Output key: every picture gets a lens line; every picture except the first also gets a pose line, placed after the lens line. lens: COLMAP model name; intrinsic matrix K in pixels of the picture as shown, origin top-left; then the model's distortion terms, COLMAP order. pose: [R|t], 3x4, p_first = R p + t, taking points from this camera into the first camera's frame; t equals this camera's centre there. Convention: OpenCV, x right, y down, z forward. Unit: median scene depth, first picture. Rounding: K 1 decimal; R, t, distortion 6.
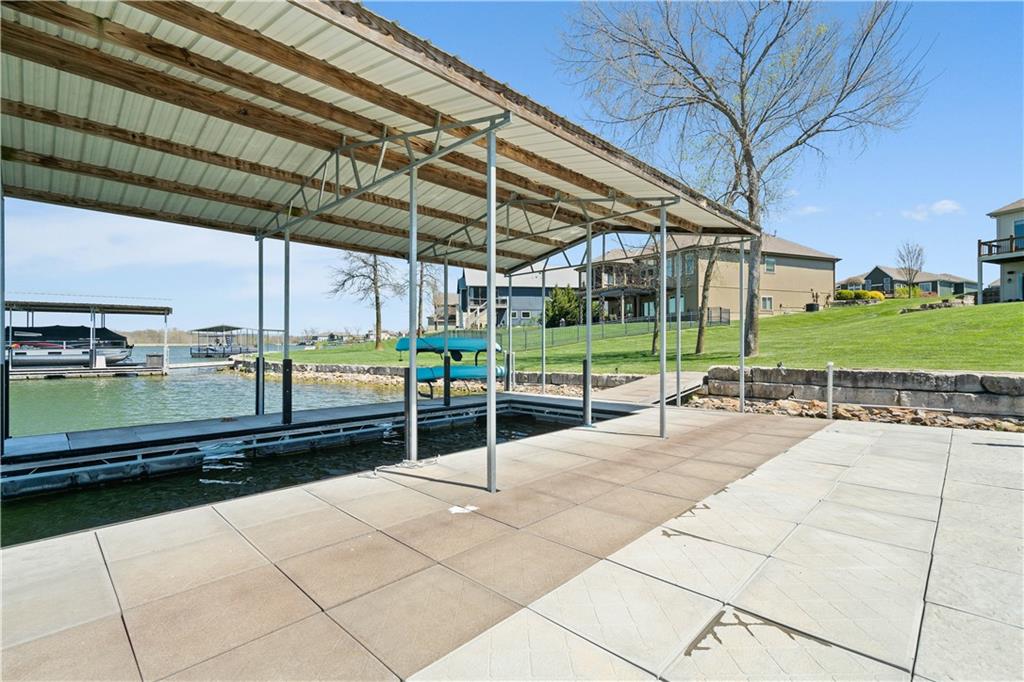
lens RADIAL K [[465.3, 0, 511.4], [0, 465.3, 353.5], [0, 0, 1]] dist [0.016484, -0.000654]
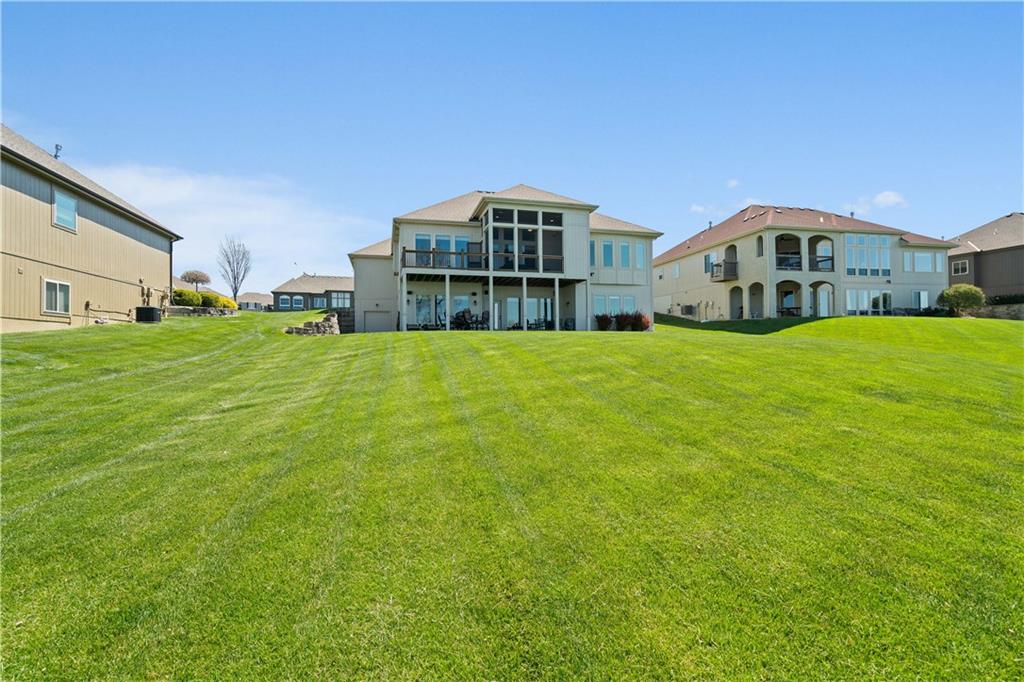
lens RADIAL K [[459.7, 0, 512.0], [0, 459.7, 341.0], [0, 0, 1]] dist [0.000304, -0.000063]
pose [[0.141766, 0.012700, 0.989819, 0.187482], [0.032364, 0.999324, -0.017458, -0.045827], [-0.989371, 0.034509, 0.141259, 0.516550]]
